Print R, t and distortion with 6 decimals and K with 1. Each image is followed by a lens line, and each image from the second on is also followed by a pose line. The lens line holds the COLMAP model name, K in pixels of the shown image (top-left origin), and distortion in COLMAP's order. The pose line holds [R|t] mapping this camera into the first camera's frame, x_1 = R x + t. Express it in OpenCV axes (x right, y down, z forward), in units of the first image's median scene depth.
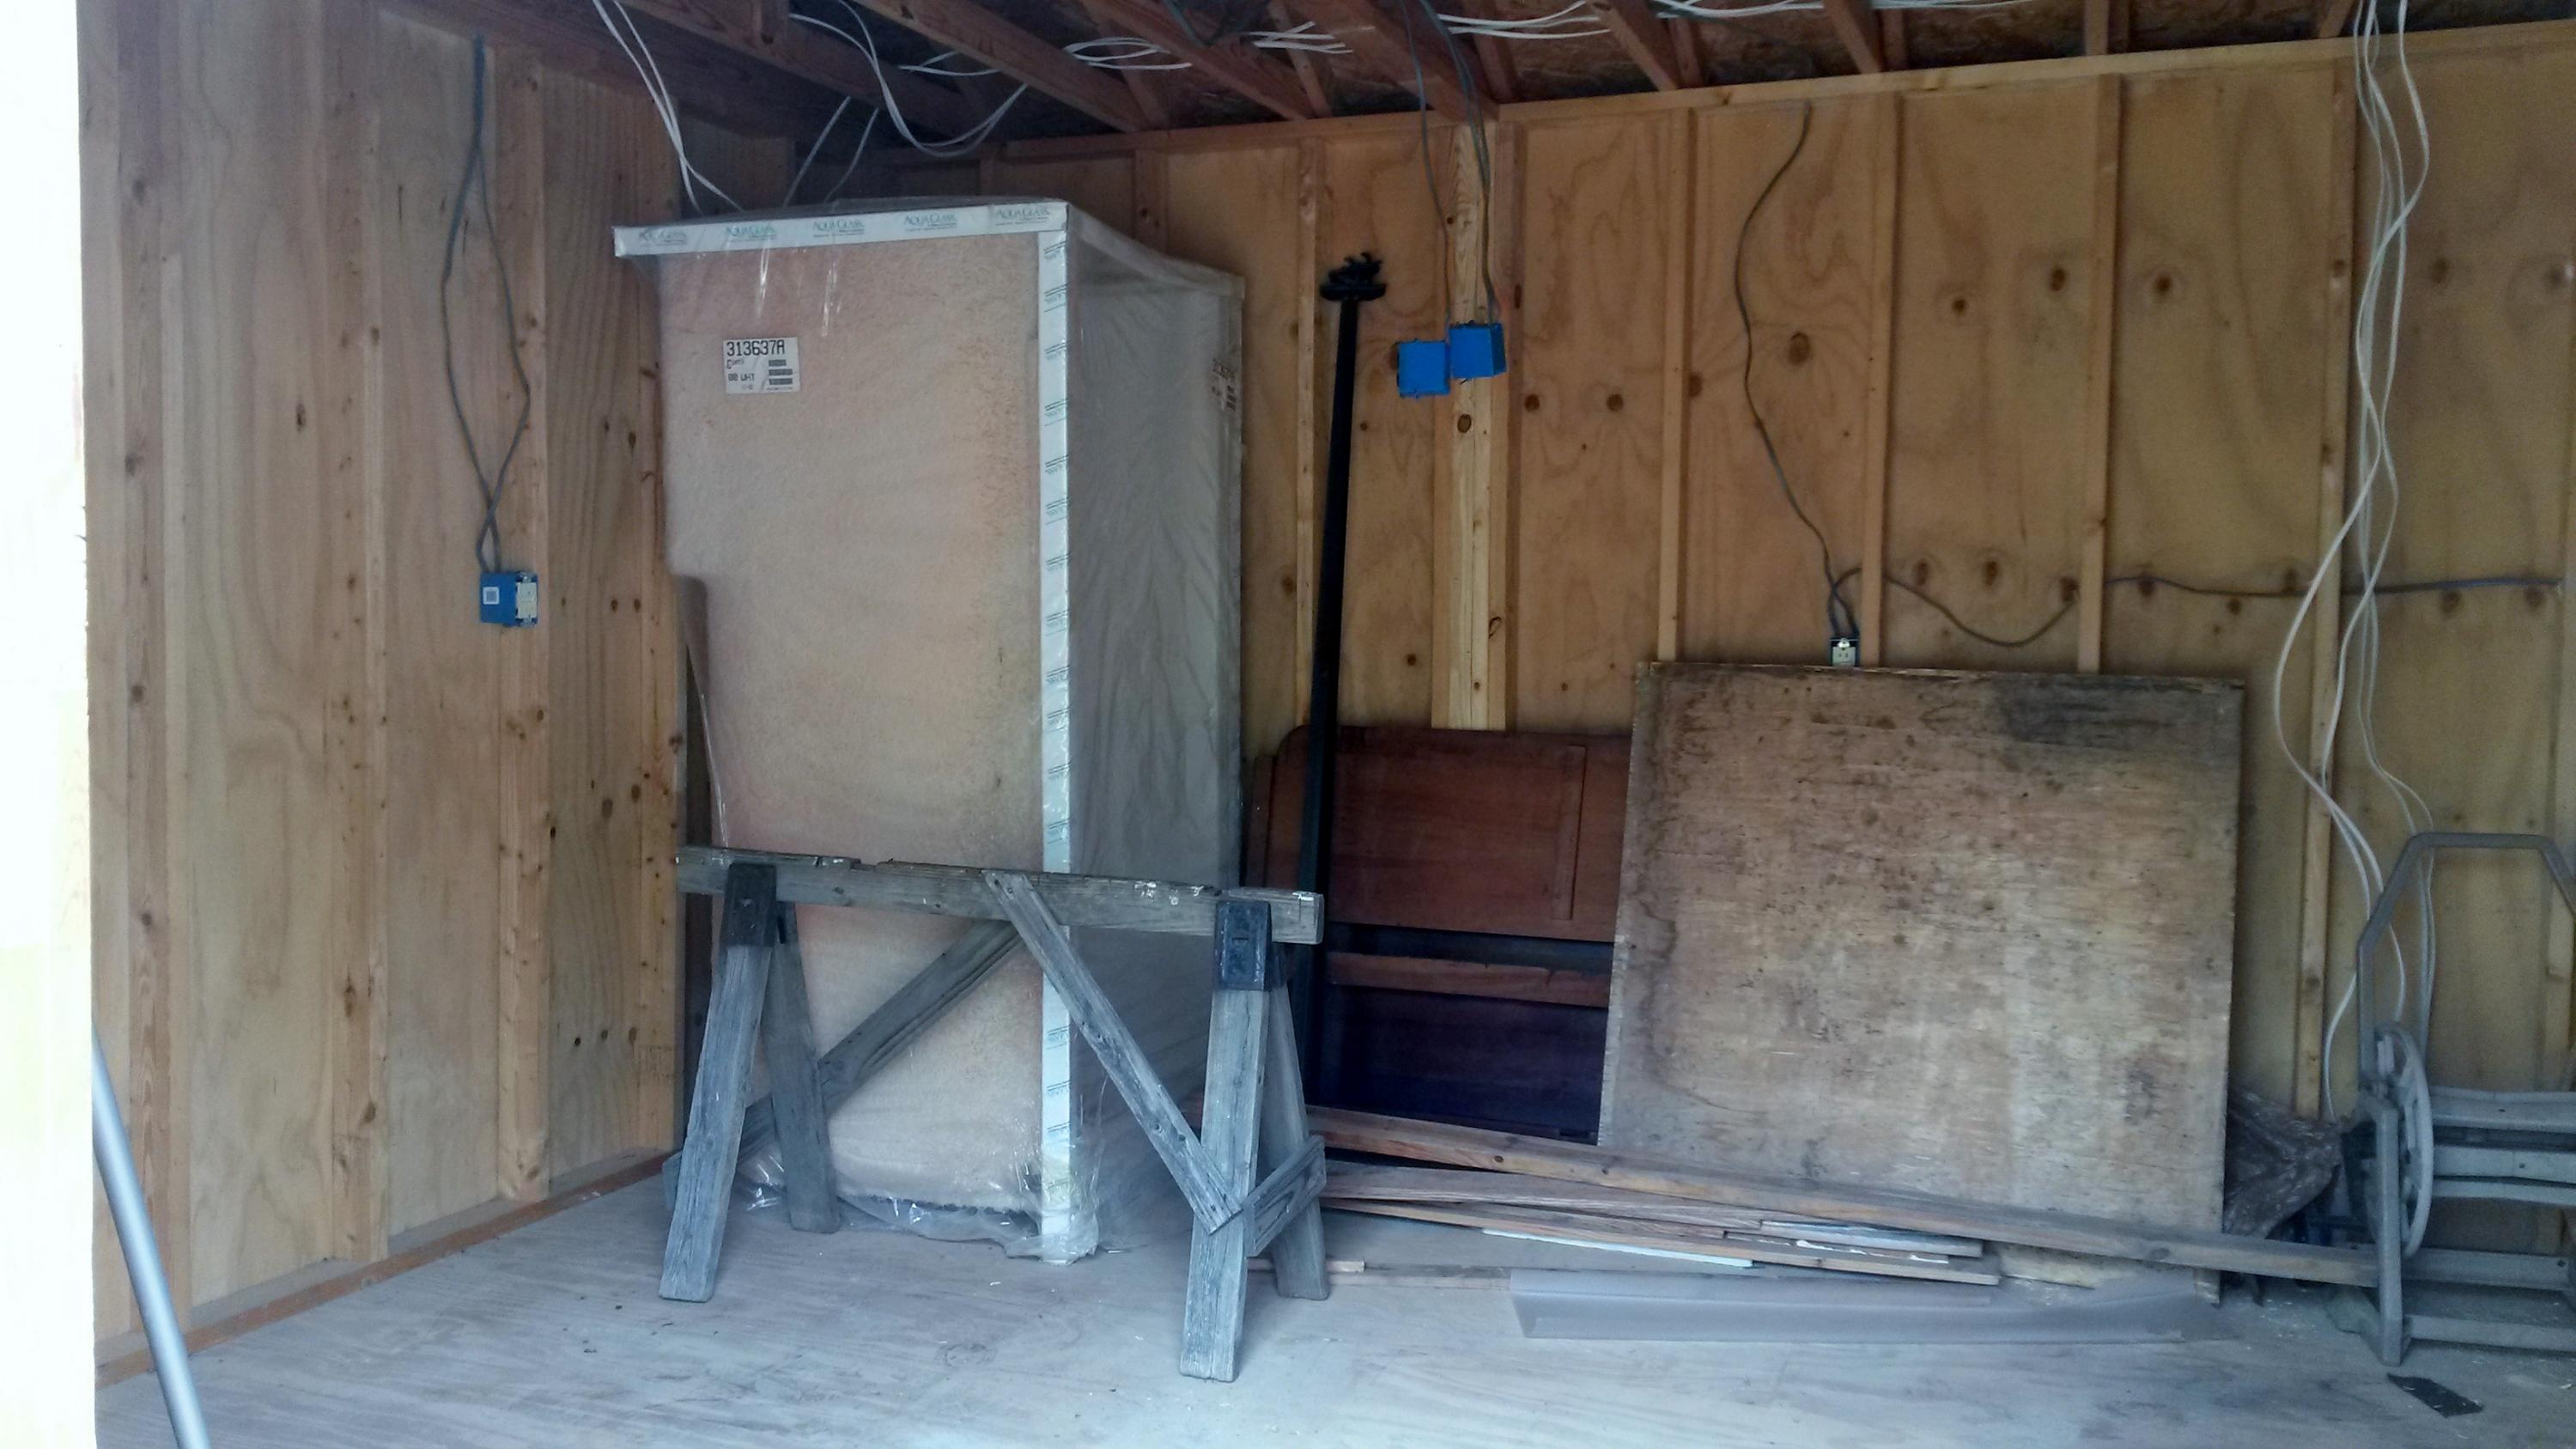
lens RADIAL K [[2063.0, 0, 1259.3], [0, 2063.0, 701.4], [0, 0, 1]] dist [0.090204, -0.119372]
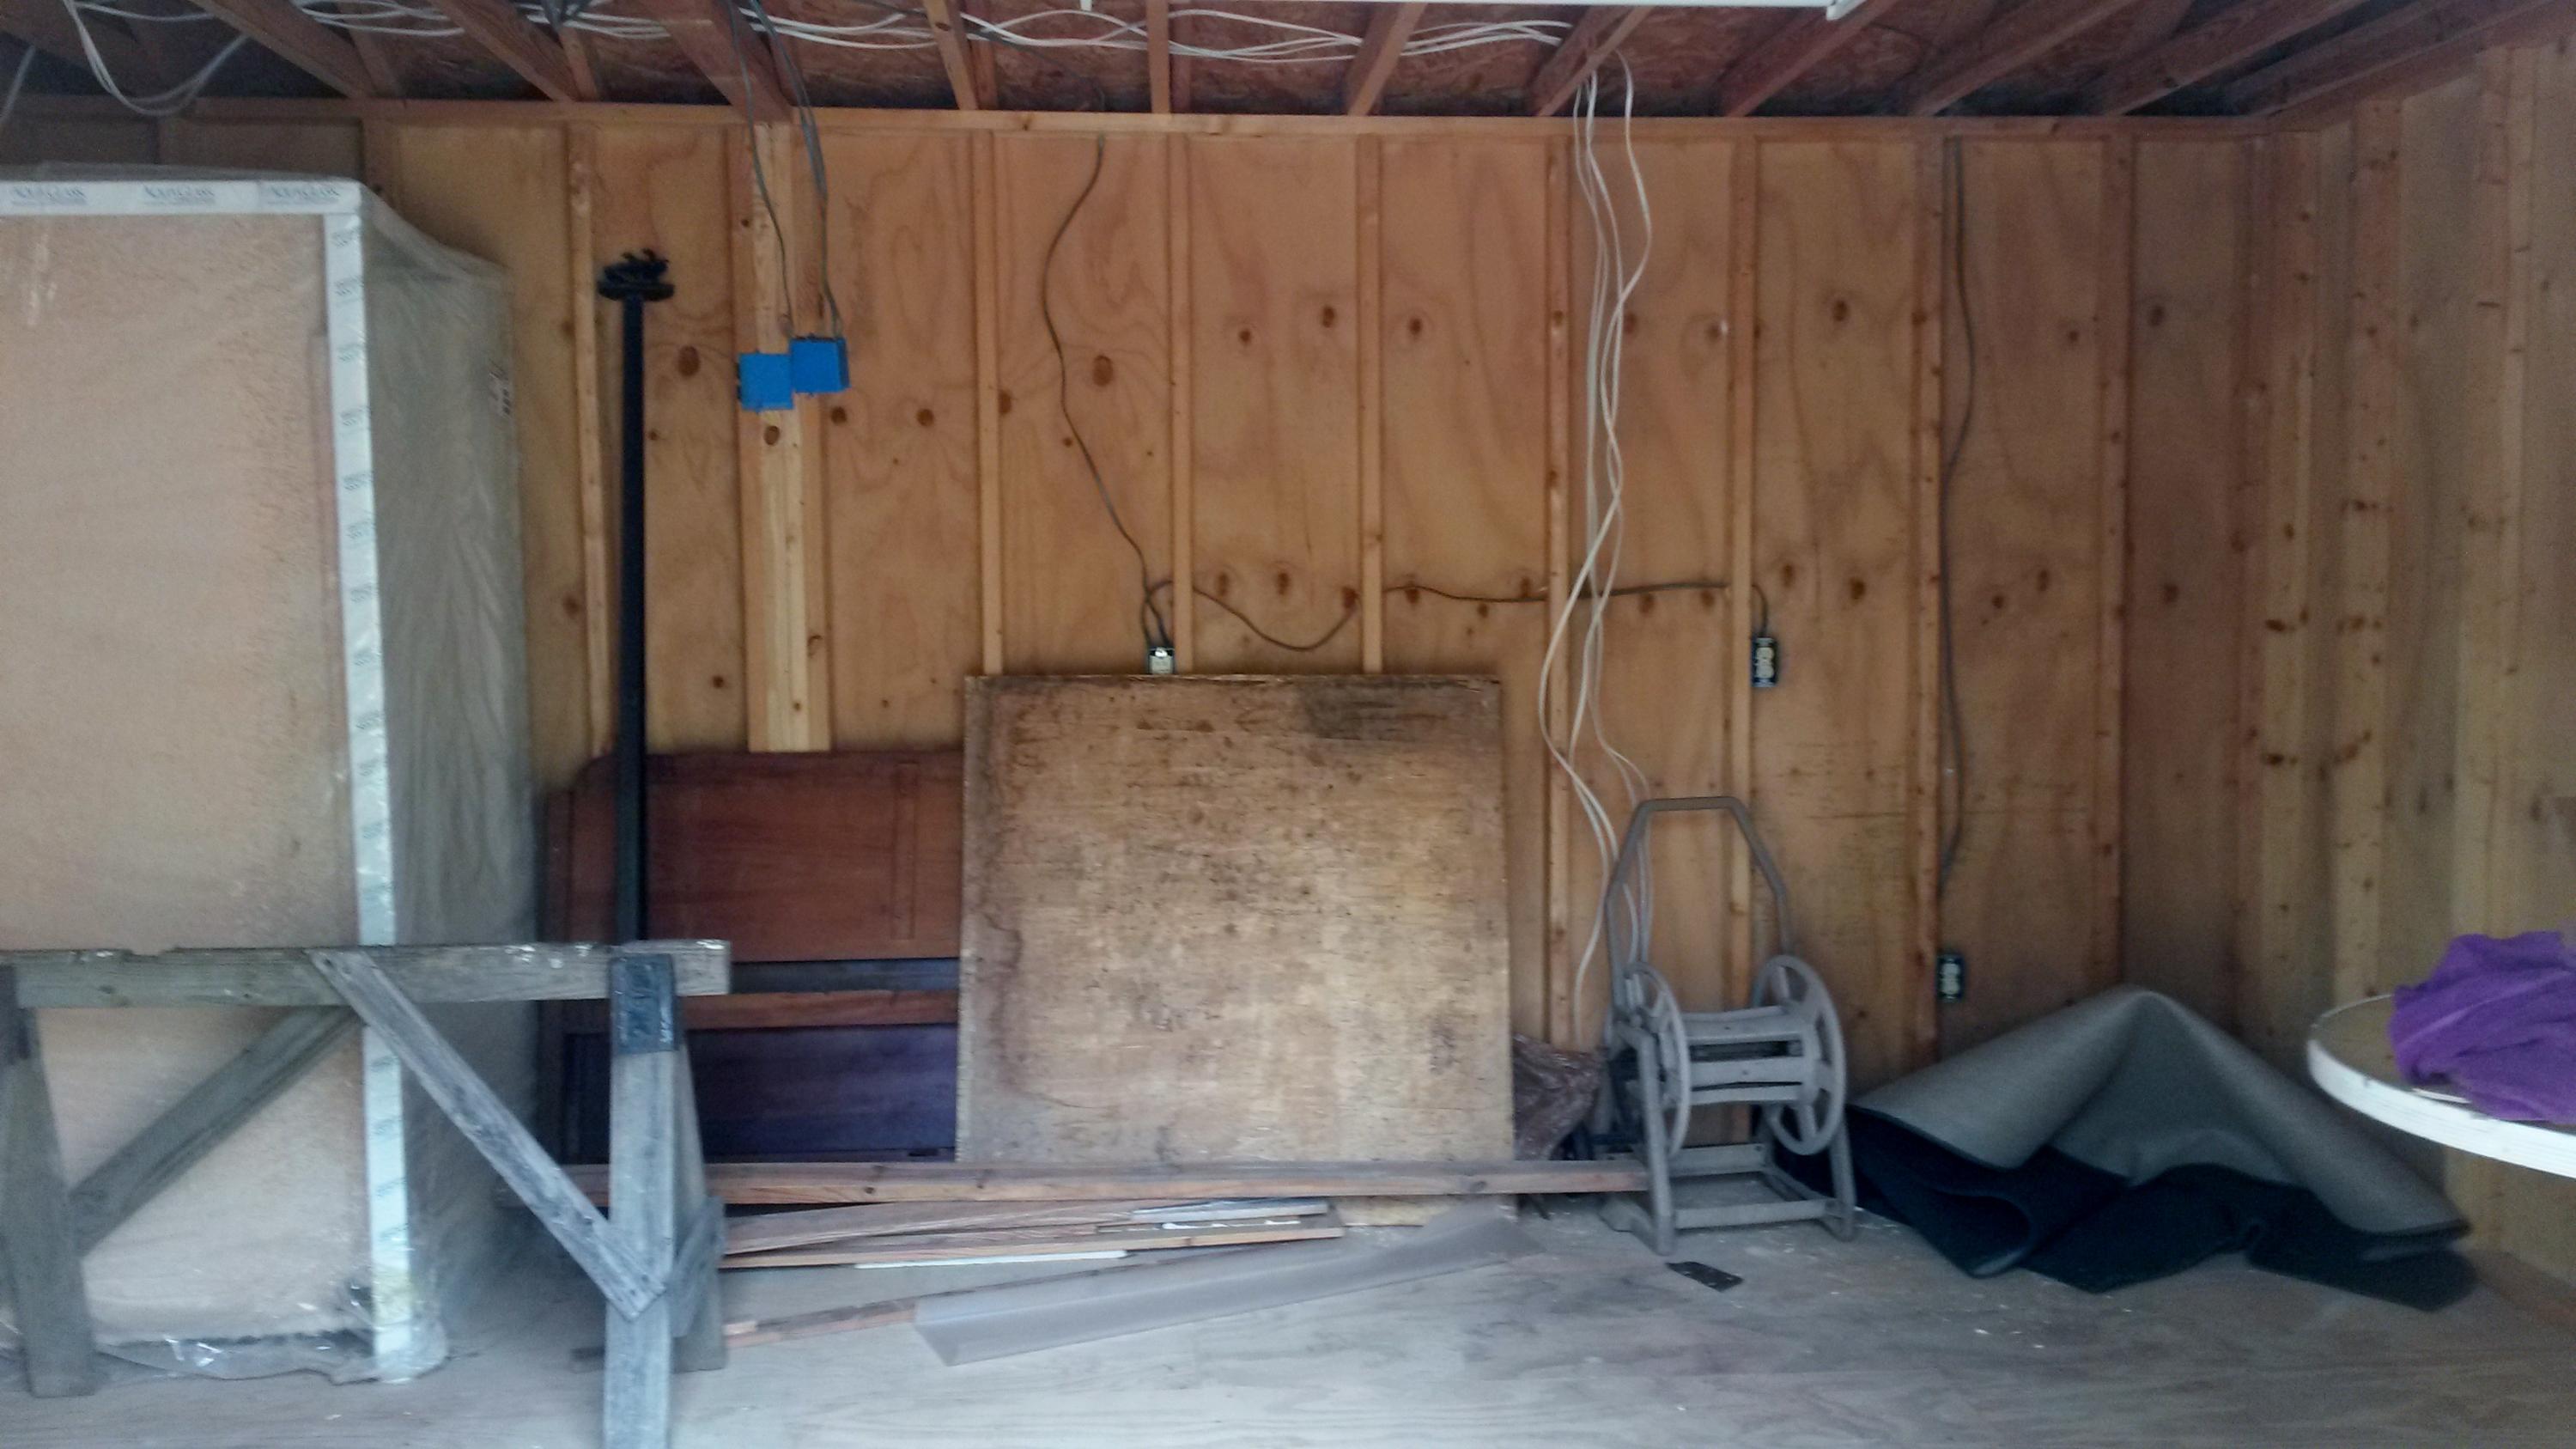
lens RADIAL K [[2063.0, 0, 1295.0], [0, 2063.0, 705.3], [0, 0, 1]] dist [0.090204, -0.119372]
pose [[0.903169, -0.042570, 0.427170, -0.116518], [0.040019, 0.999087, 0.014954, -0.015642], [-0.427417, 0.003589, 0.904048, 0.025089]]
